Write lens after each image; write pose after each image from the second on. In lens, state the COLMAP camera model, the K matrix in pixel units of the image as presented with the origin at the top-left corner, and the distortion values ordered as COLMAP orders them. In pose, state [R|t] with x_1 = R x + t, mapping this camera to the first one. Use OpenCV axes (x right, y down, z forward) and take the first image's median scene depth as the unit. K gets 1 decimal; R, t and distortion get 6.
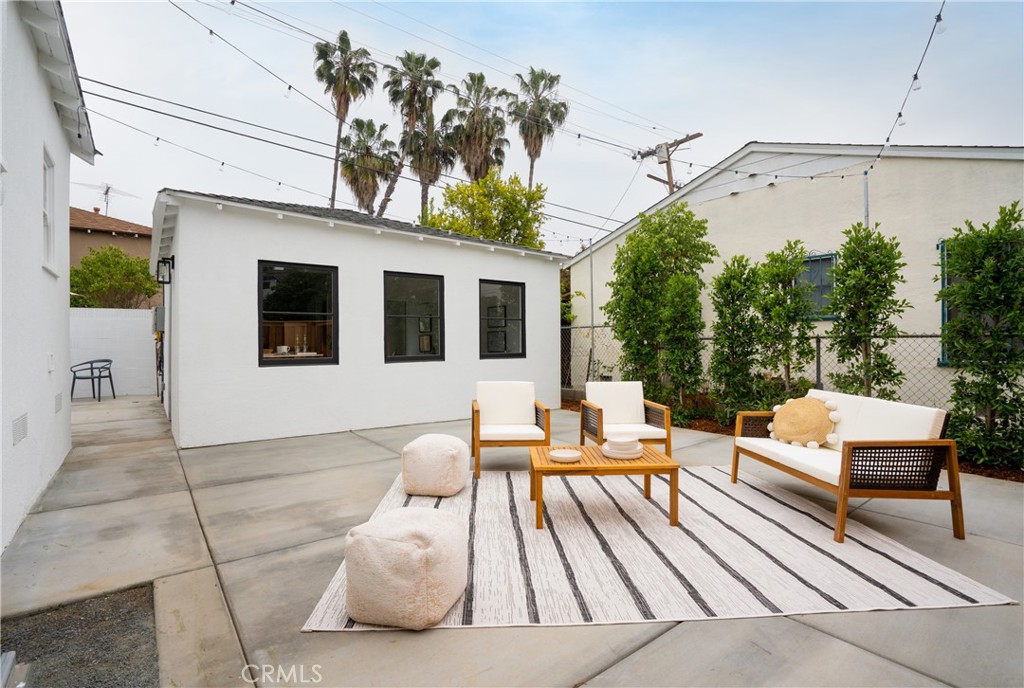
lens RADIAL K [[485.9, 0, 505.7], [0, 485.9, 345.3], [0, 0, 1]] dist [-0.031308, -0.000319]
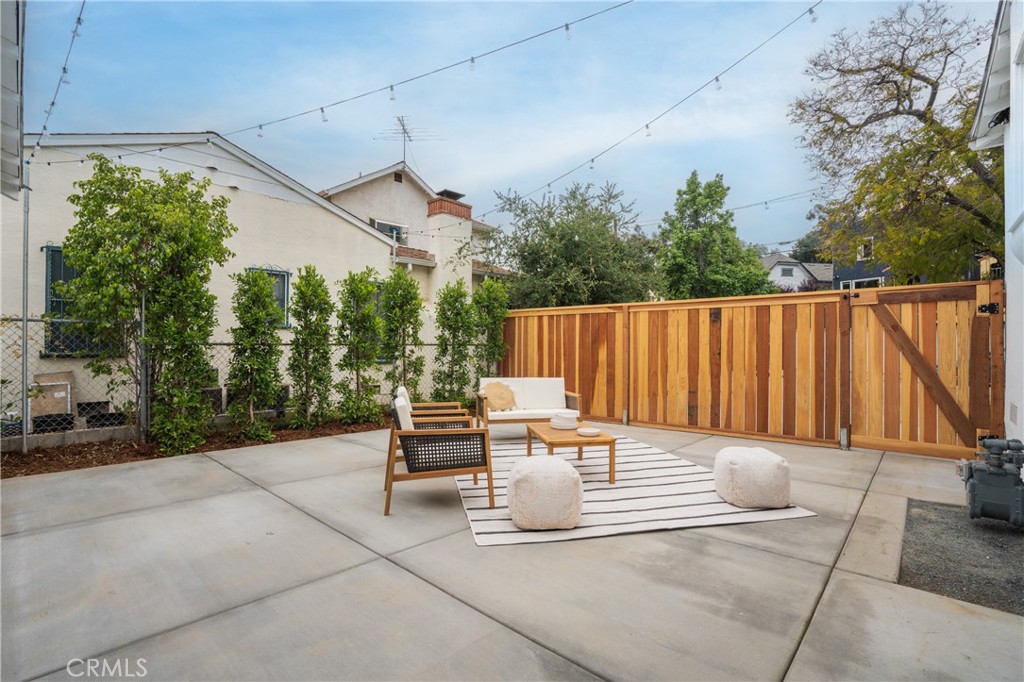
lens RADIAL K [[458.4, 0, 508.2], [0, 458.4, 351.7], [0, 0, 1]] dist [-0.002426, -0.000015]
pose [[-0.168607, -0.000295, 0.985683, -1.134598], [-0.013294, 0.999910, -0.001975, -0.009799], [-0.985594, -0.013436, -0.168595, 1.435983]]
